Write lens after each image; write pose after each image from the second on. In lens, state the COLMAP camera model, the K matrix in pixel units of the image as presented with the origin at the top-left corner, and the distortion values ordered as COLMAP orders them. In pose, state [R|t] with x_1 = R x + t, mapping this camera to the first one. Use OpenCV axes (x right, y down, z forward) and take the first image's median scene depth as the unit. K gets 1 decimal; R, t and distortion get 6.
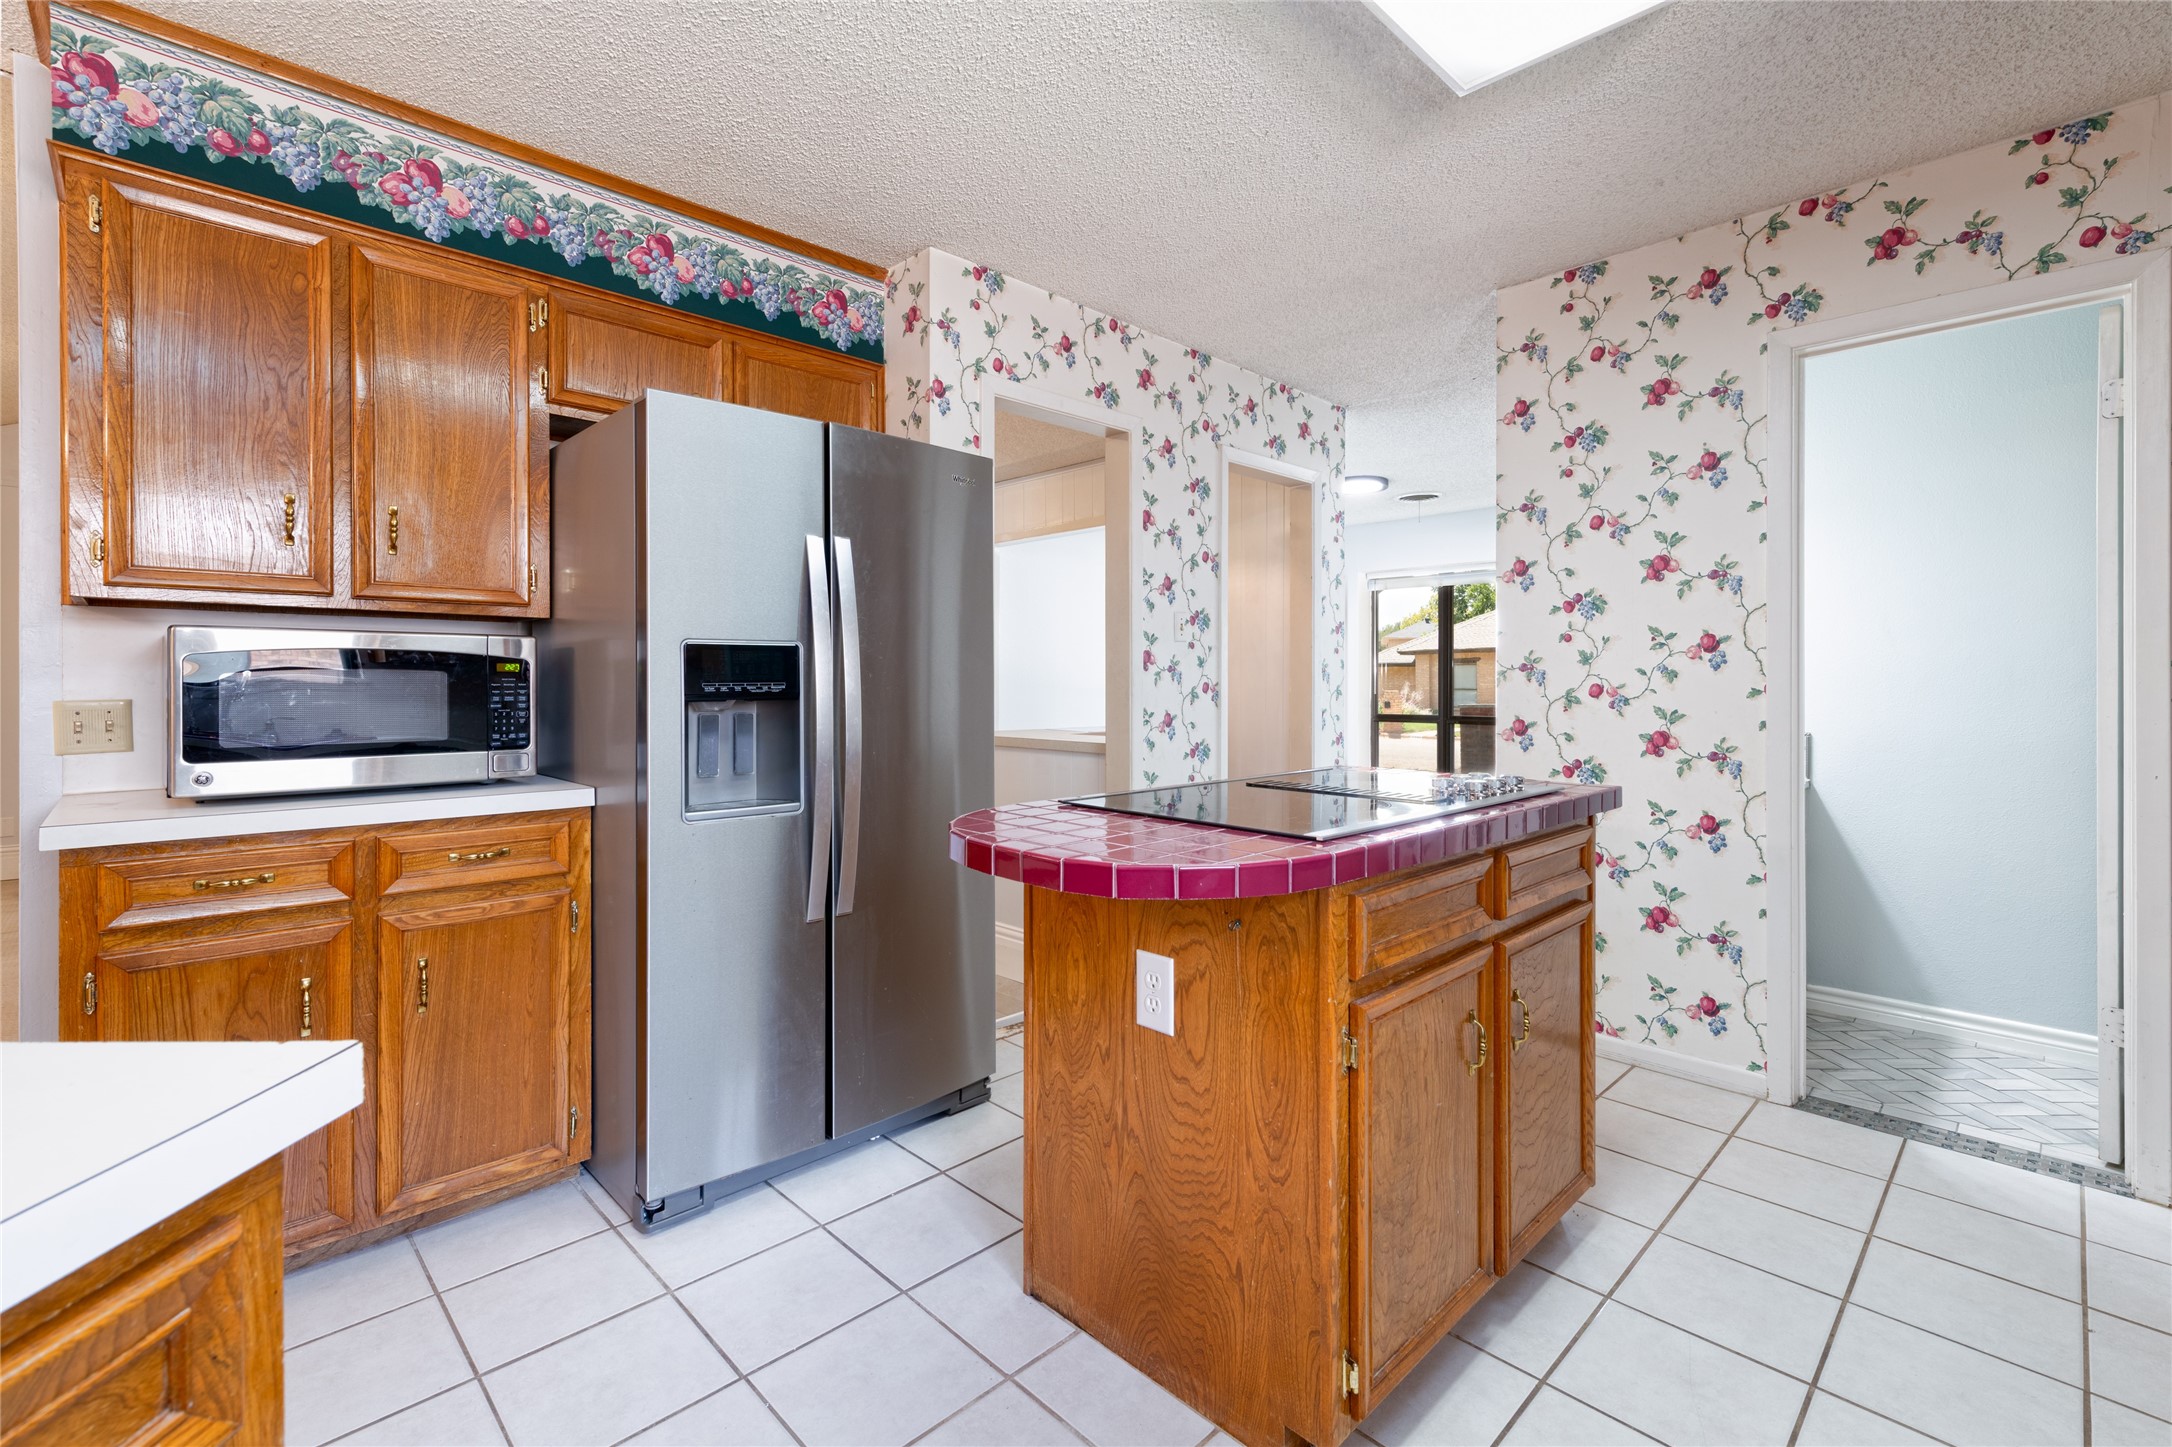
lens RADIAL K [[953.6, 0, 1098.3], [0, 953.6, 690.6], [0, 0, 1]] dist [0.014289, -0.000770]
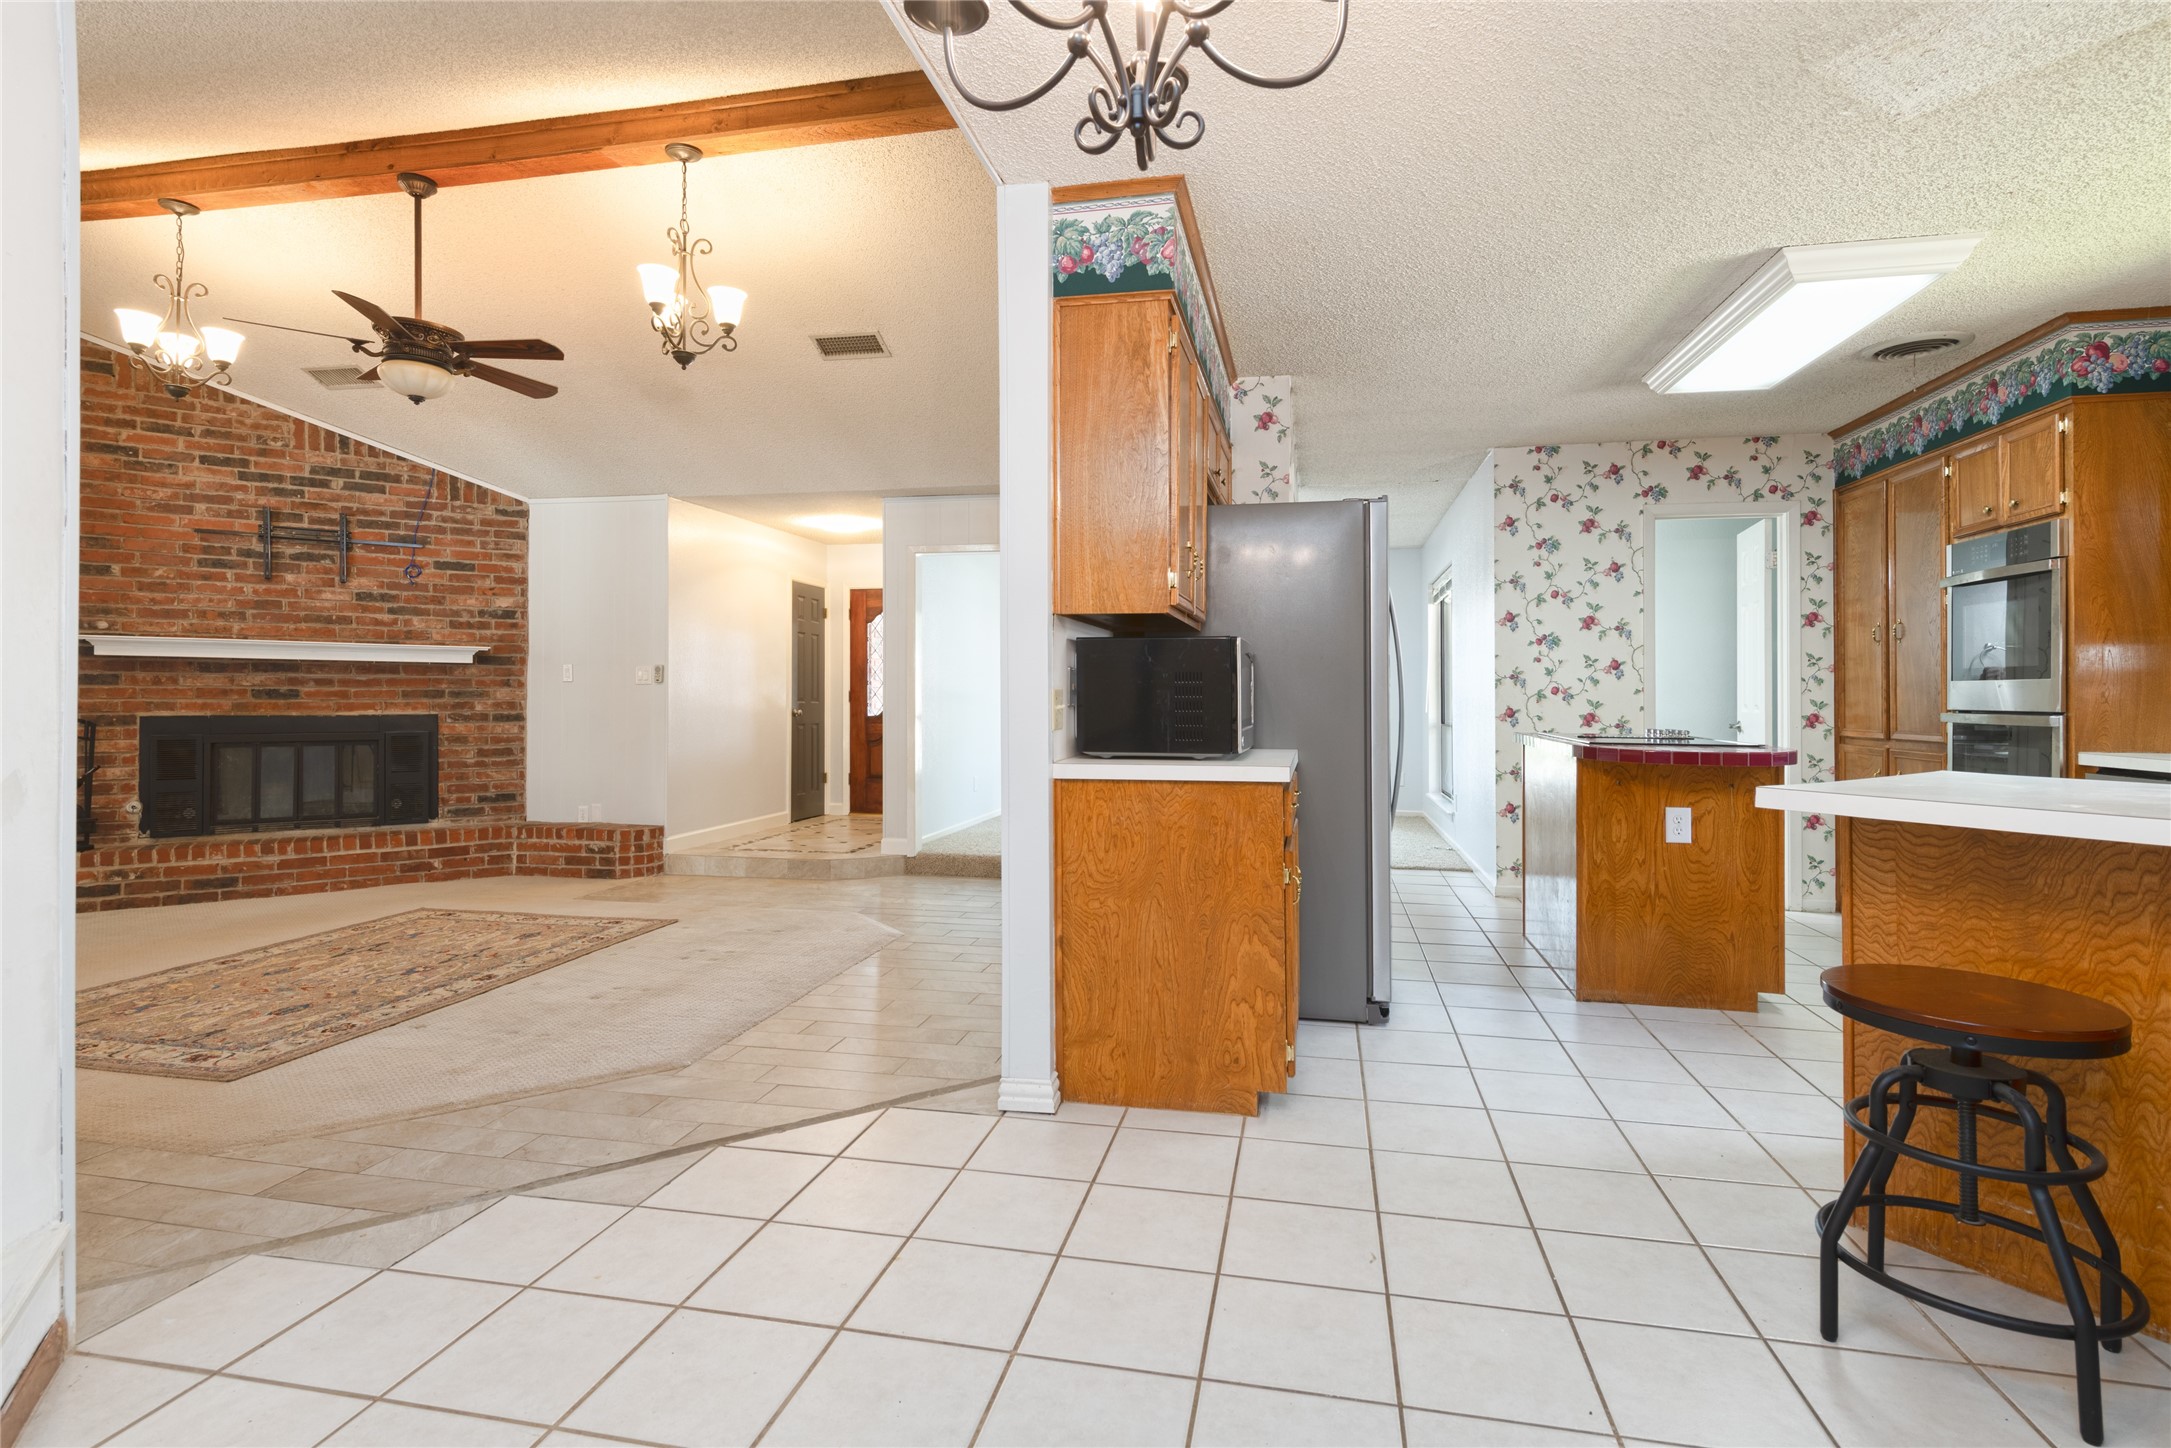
lens RADIAL K [[1033.0, 0, 1091.9], [0, 1033.0, 698.8], [0, 0, 1]] dist [0.023587, -0.010774]
pose [[0.836460, 0.002117, 0.548024, -1.314593], [0.000200, 0.999991, -0.004169, 0.024401], [-0.548028, 0.003597, 0.836452, -0.129018]]
